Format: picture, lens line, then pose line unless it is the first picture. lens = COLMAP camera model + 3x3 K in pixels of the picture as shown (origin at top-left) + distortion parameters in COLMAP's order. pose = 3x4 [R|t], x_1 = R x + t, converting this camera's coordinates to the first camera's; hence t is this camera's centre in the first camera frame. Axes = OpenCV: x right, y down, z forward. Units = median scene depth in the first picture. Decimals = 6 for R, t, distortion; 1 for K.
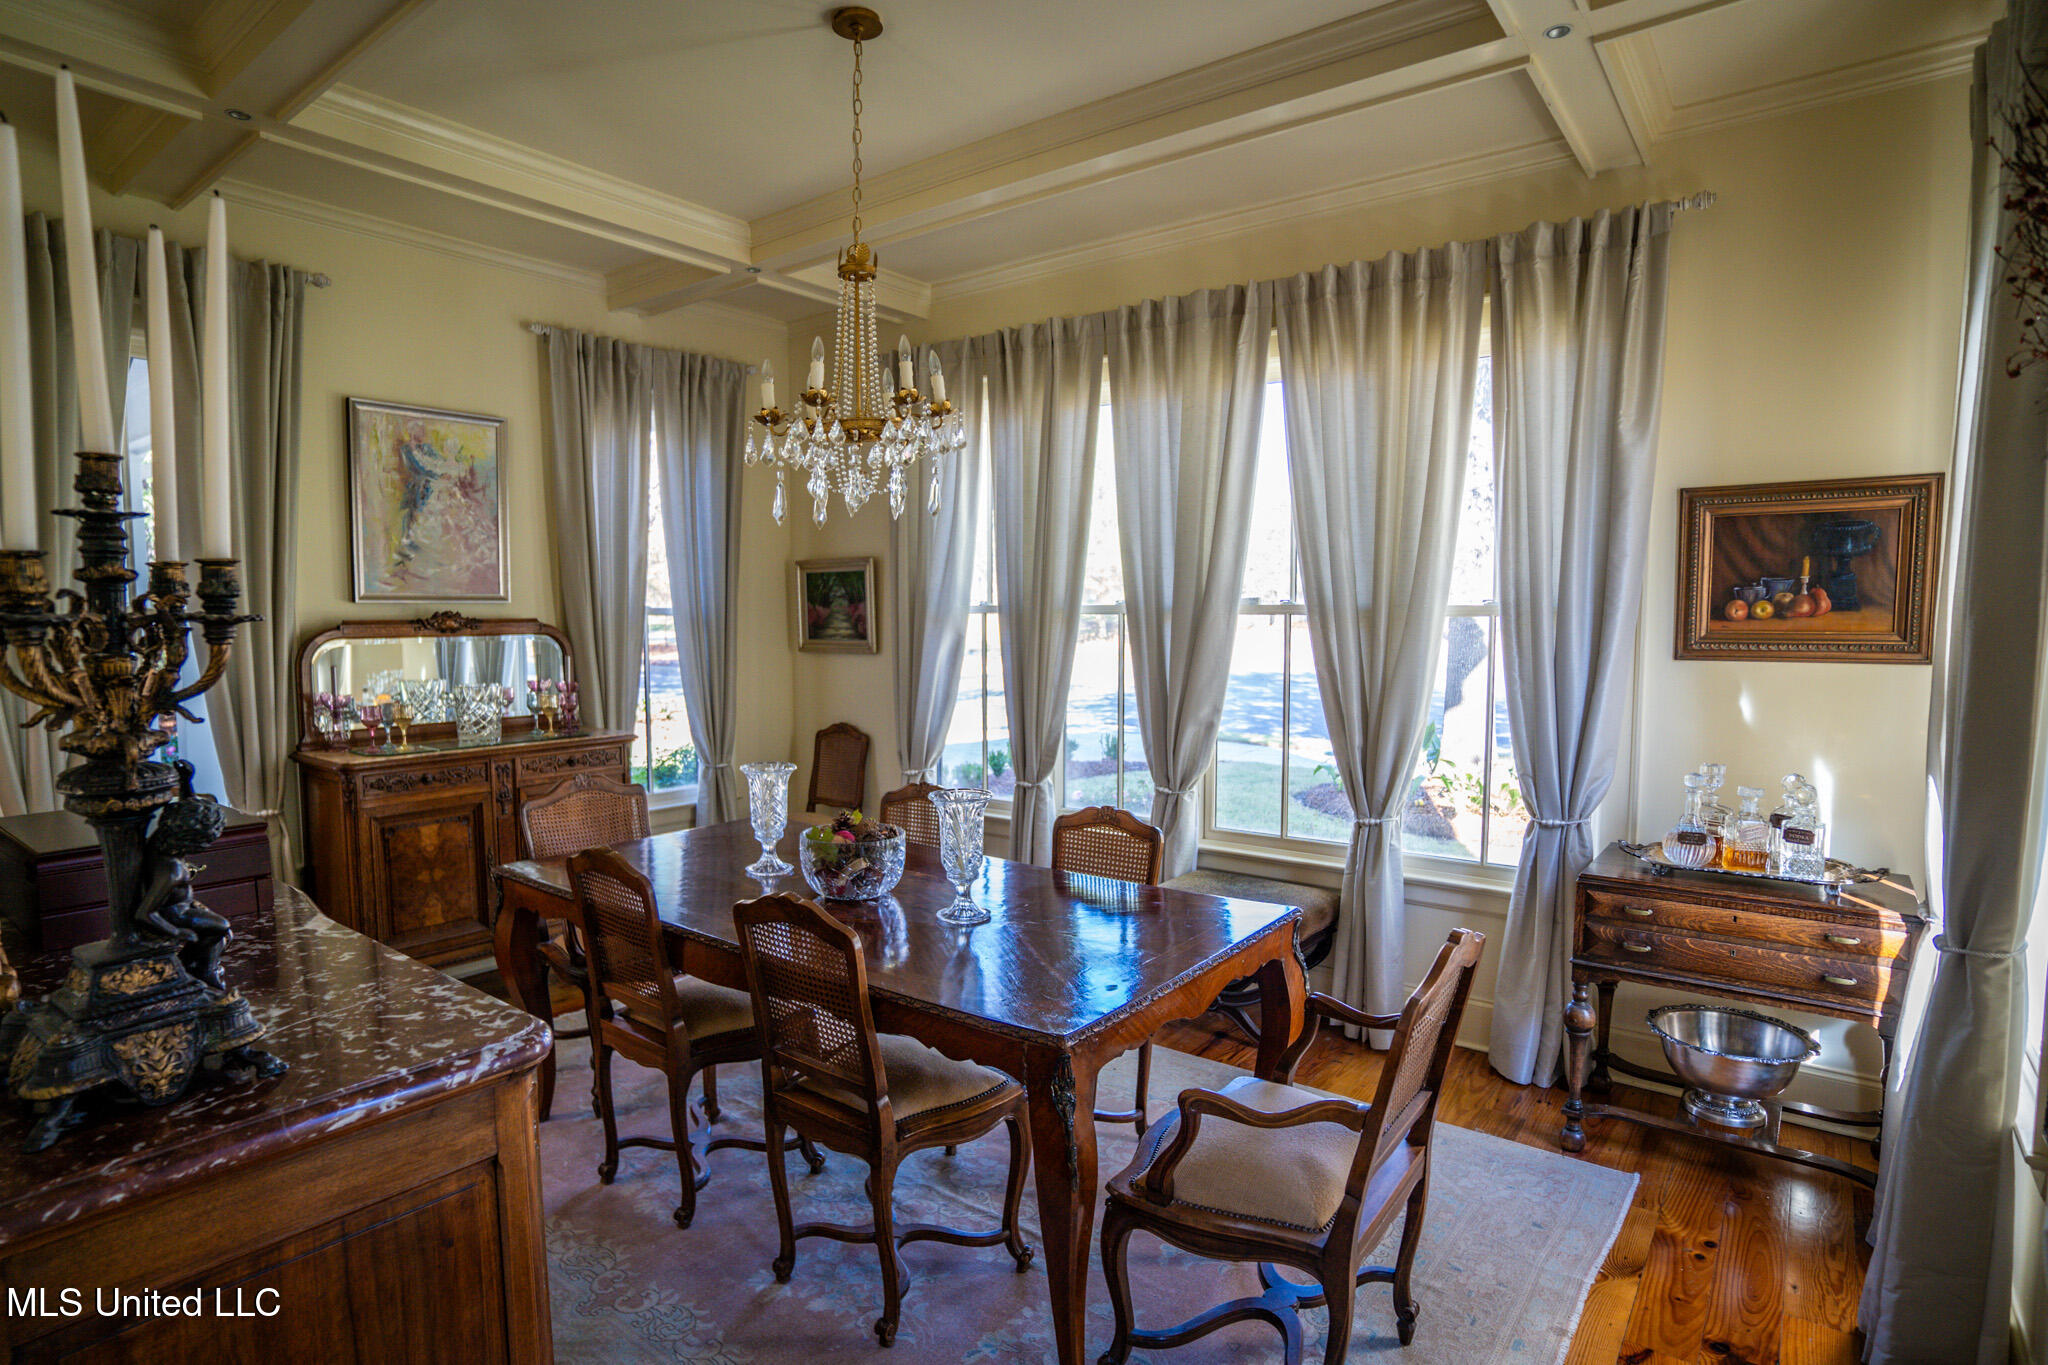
lens RADIAL K [[1066.5, 0, 1044.1], [0, 1066.5, 683.8], [0, 0, 1]] dist [-0.013172, 0.000566]
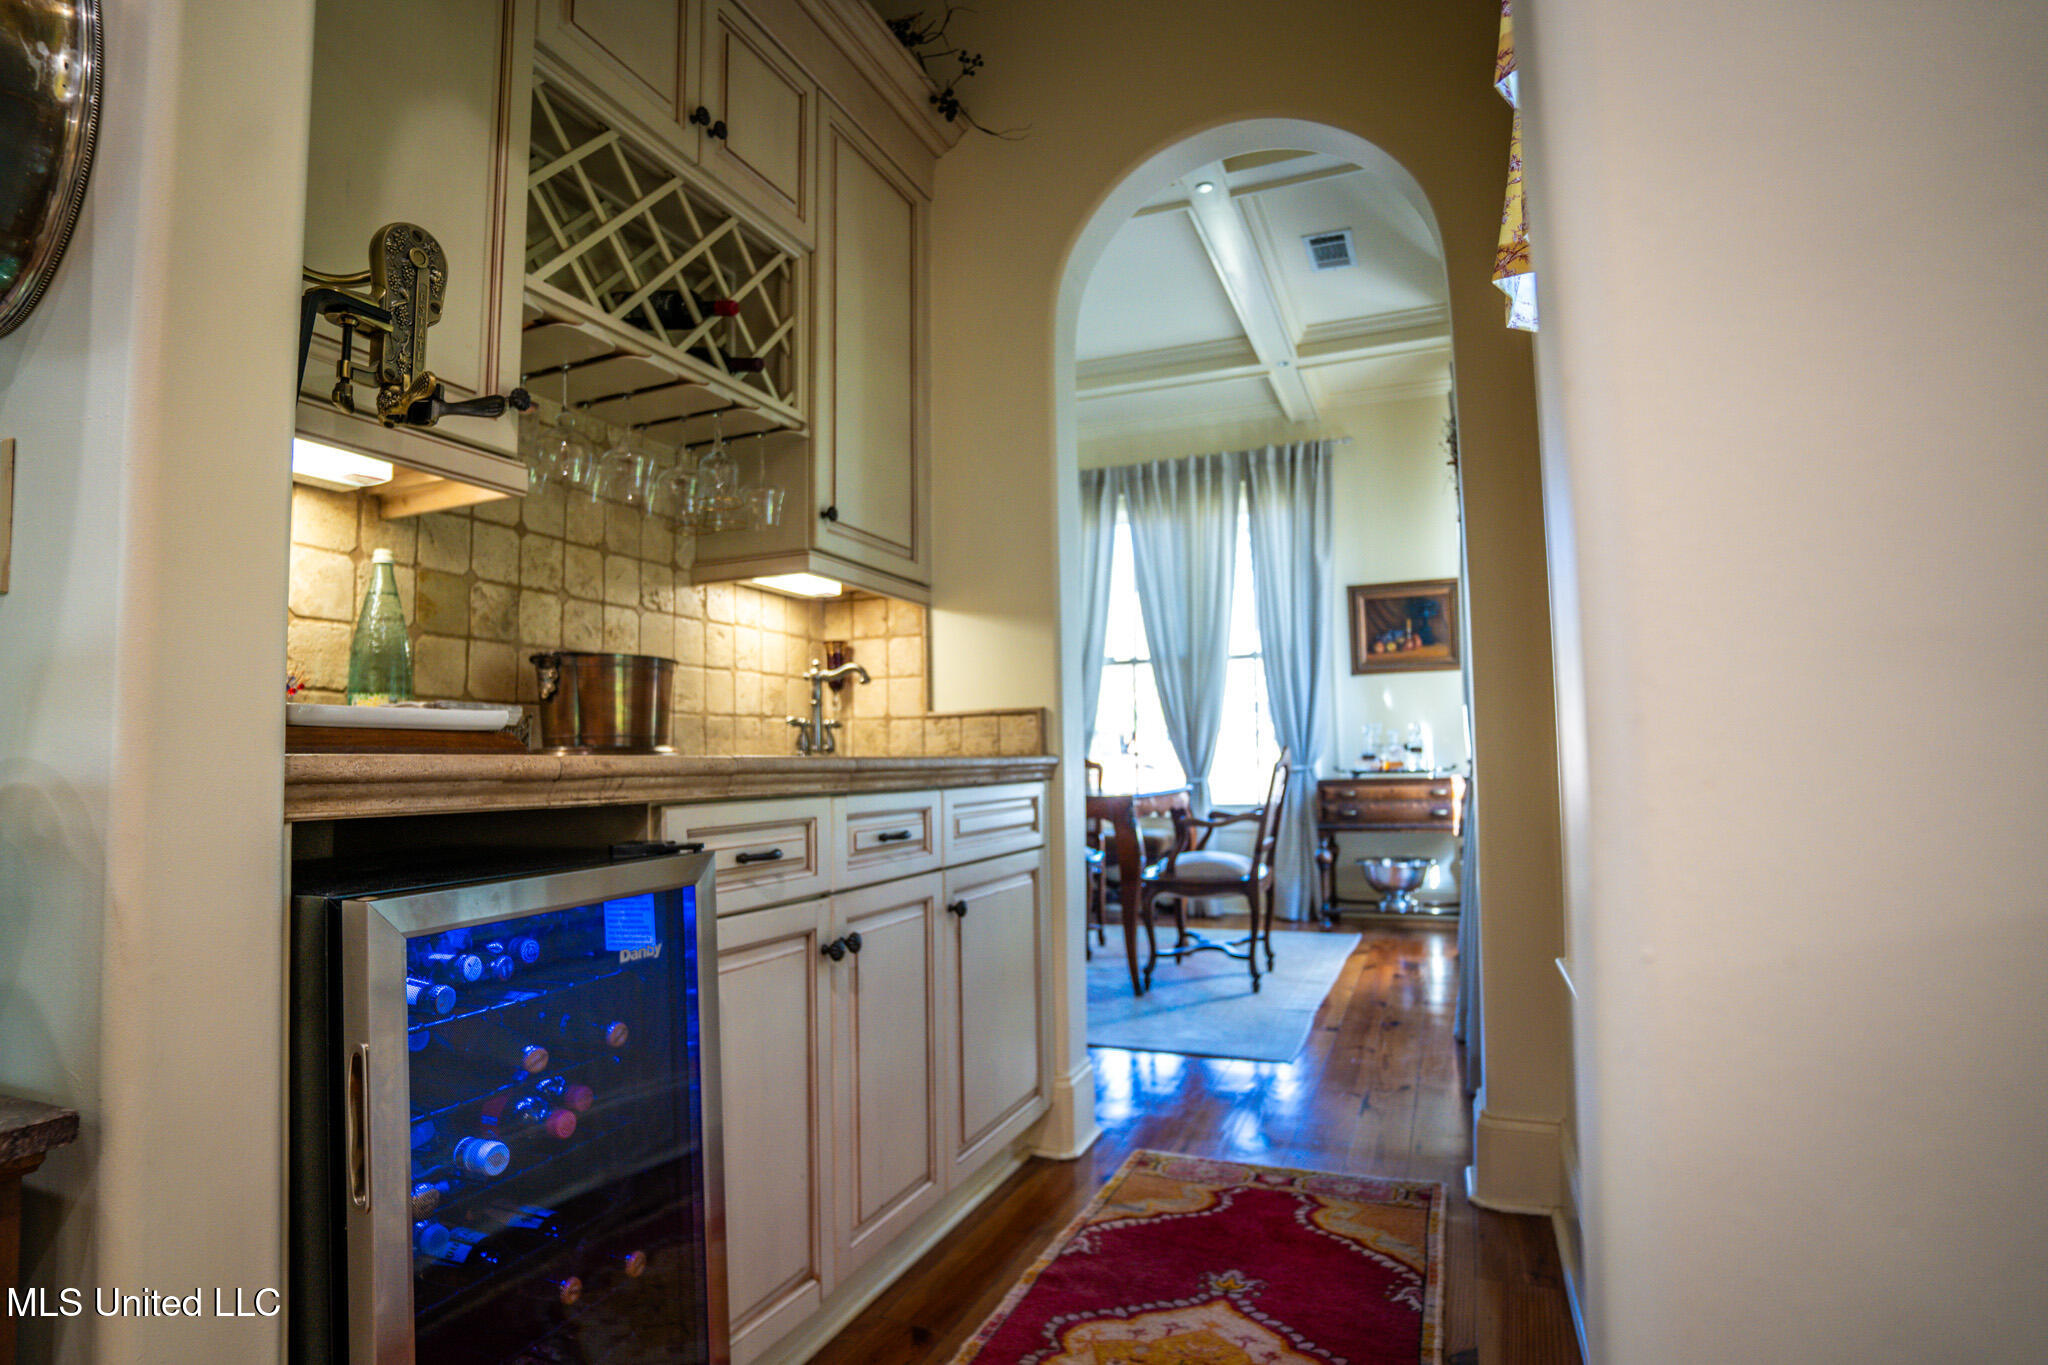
lens RADIAL K [[1066.5, 0, 1044.1], [0, 1066.5, 683.8], [0, 0, 1]] dist [-0.013172, 0.000566]
pose [[0.961792, -0.001766, 0.273776, -0.441549], [0.040489, 0.989901, -0.135855, 0.226141], [-0.270771, 0.141749, 0.952150, -0.637671]]
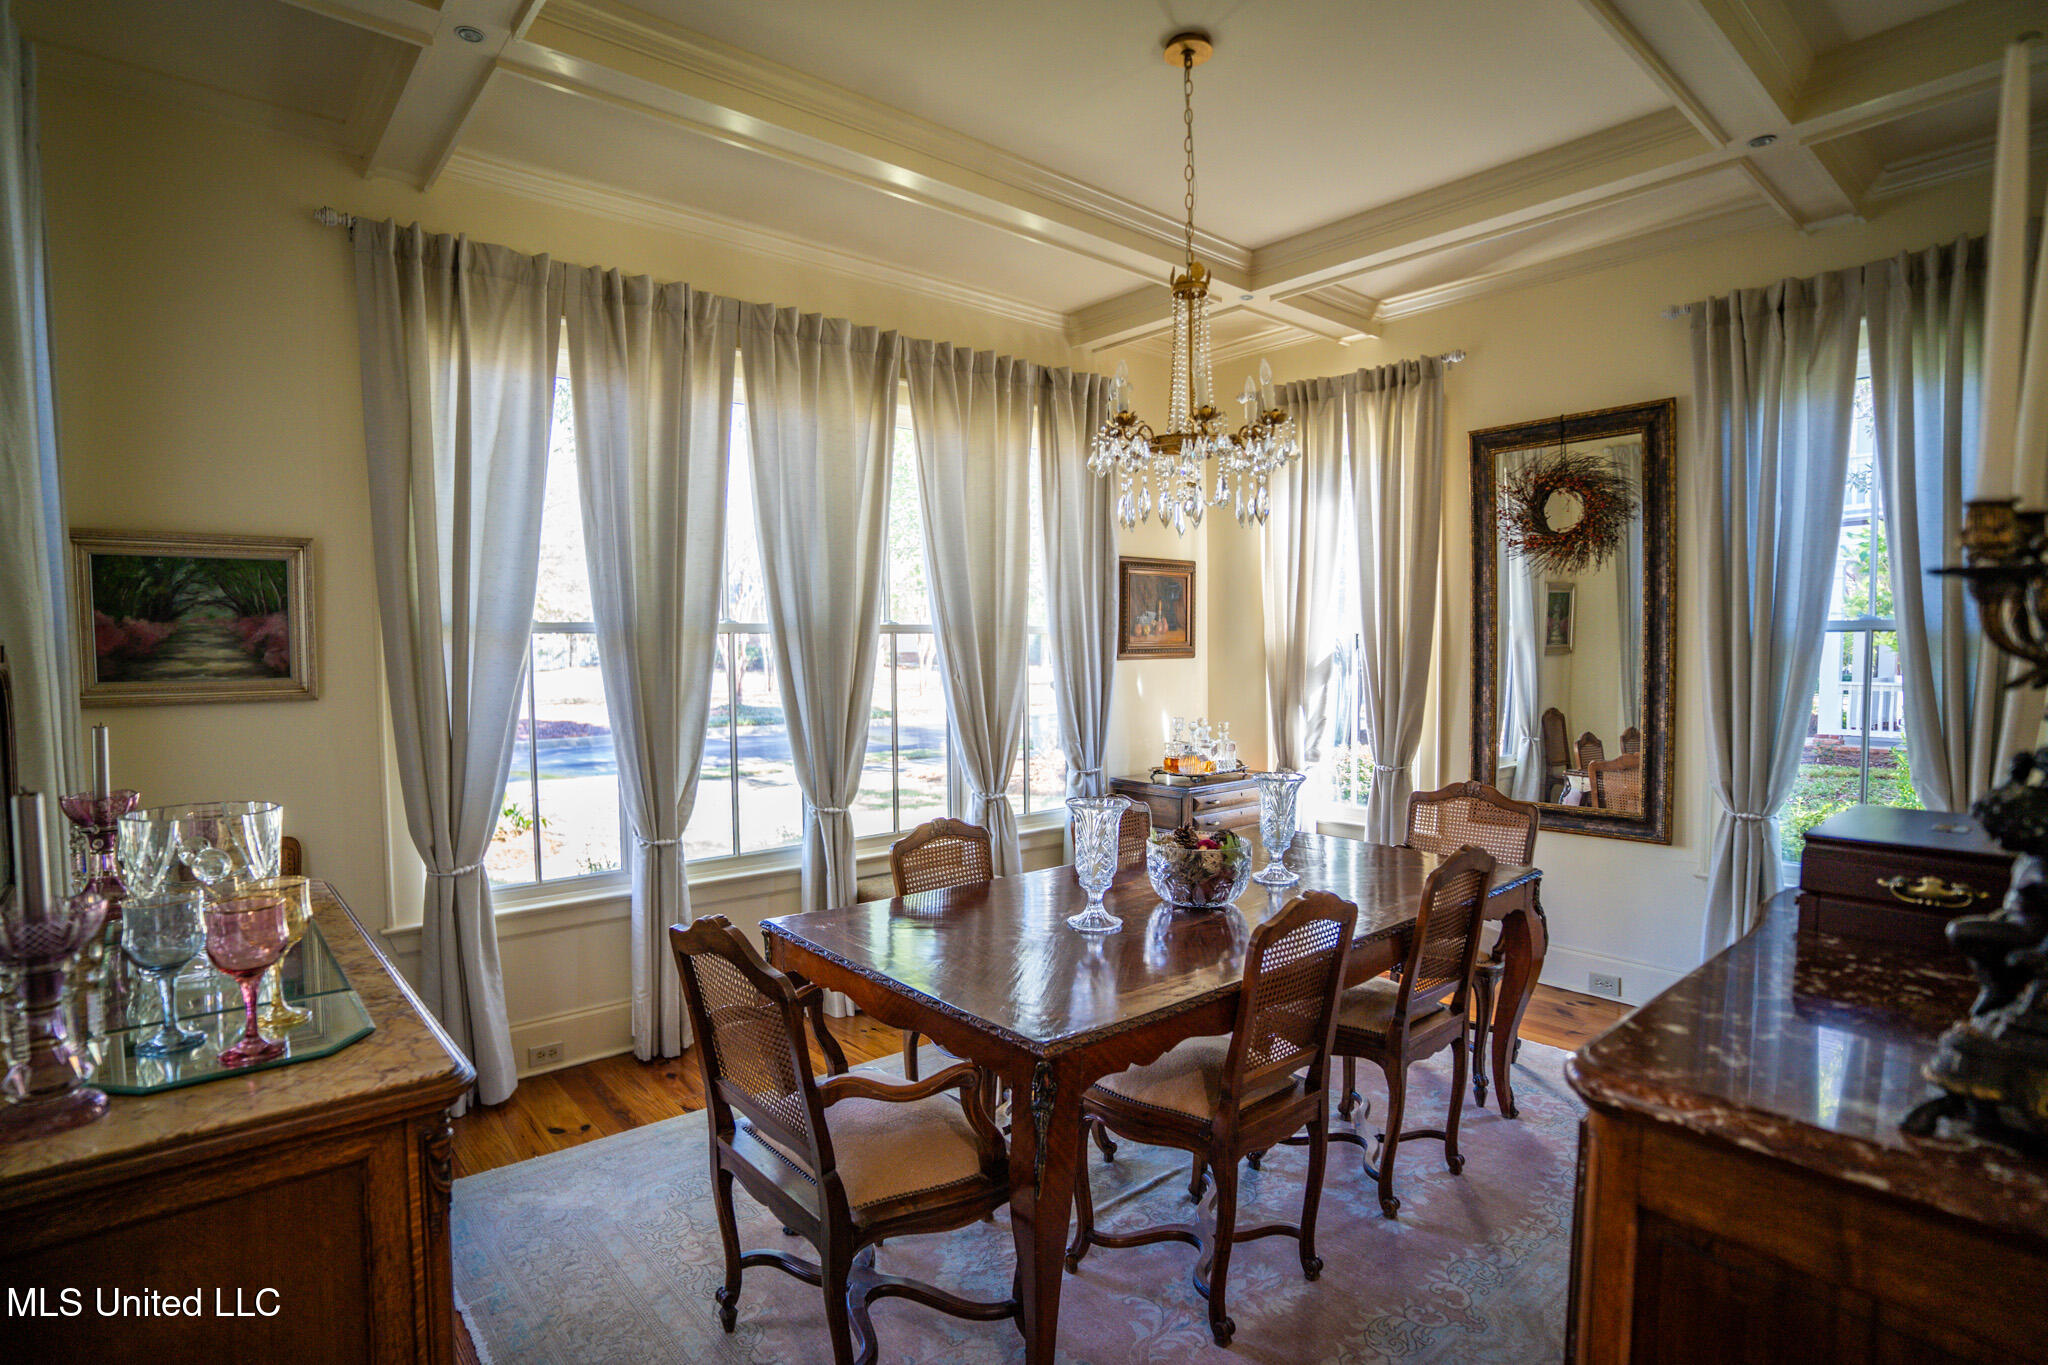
lens RADIAL K [[1066.5, 0, 1044.1], [0, 1066.5, 683.8], [0, 0, 1]] dist [-0.013172, 0.000566]
pose [[0.224332, -0.048764, 0.973292, -1.059963], [0.063035, 0.997382, 0.035442, -0.052683], [-0.972472, 0.053400, 0.226818, 0.754161]]
